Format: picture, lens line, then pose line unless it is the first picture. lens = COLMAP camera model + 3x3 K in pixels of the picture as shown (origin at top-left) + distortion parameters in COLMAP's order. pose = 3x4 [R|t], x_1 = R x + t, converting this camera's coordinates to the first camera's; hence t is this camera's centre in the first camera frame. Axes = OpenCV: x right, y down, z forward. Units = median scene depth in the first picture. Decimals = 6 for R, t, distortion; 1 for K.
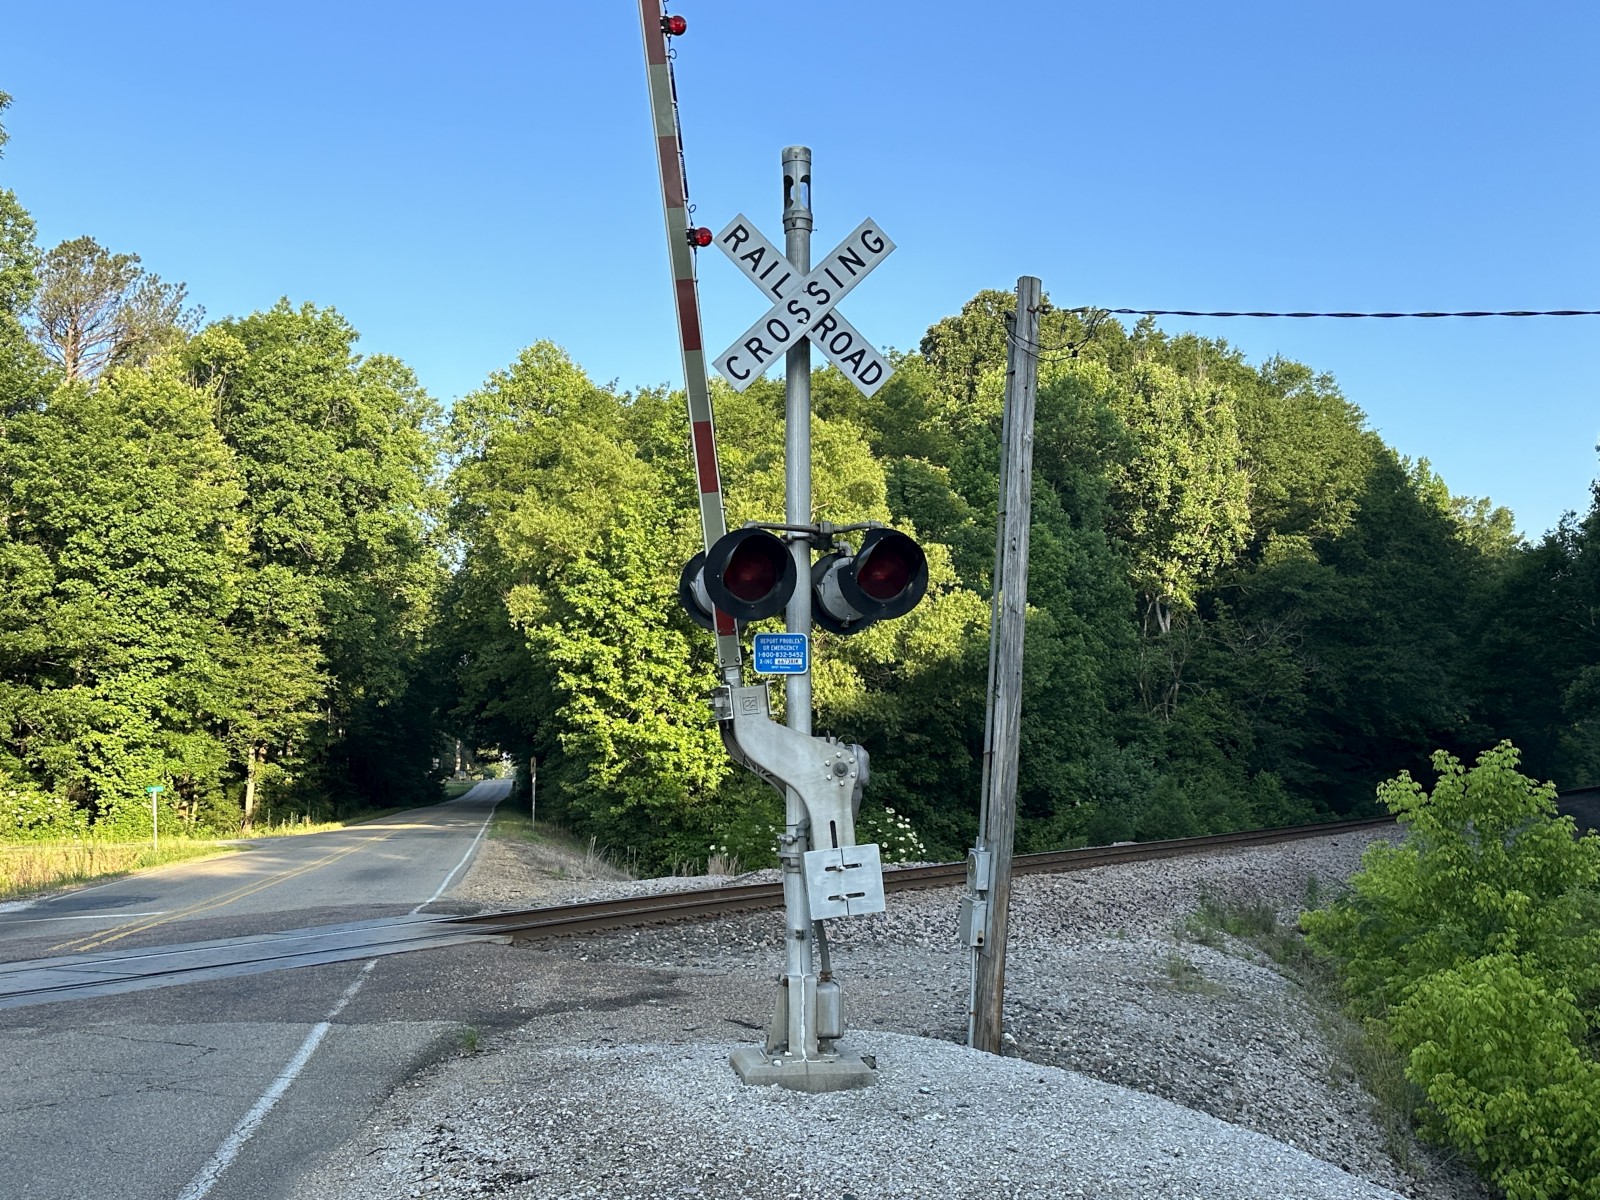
lens RADIAL K [[1646.9, 0, 798.9], [0, 1646.9, 611.8], [0, 0, 1]] dist [0.194106, -0.438716]
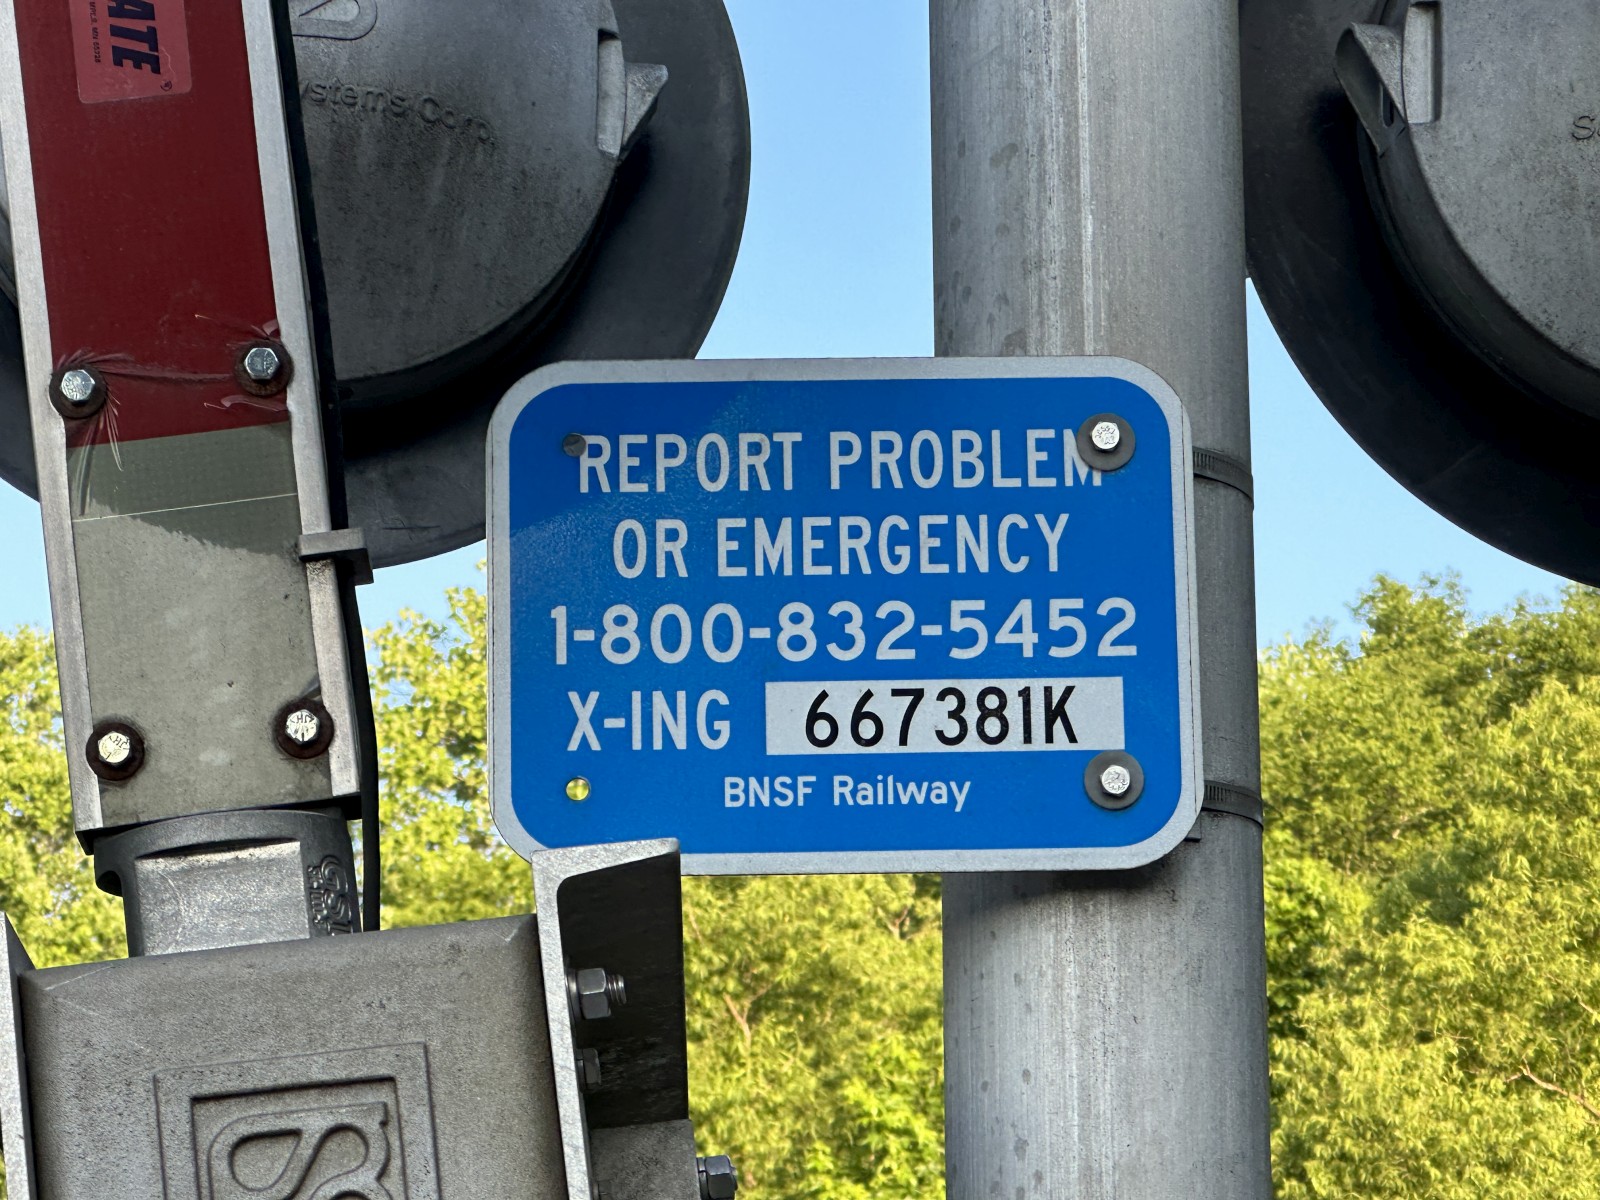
lens RADIAL K [[6030.4, 0, 800.0], [0, 6030.4, 600.0], [0, 0, 1]] dist [-0.516876, 16.864169]
pose [[0.989969, -0.042596, -0.134708, 0.003845], [0.019257, 0.985251, -0.170026, 0.011177], [0.139963, 0.165726, 0.976189, 0.112024]]
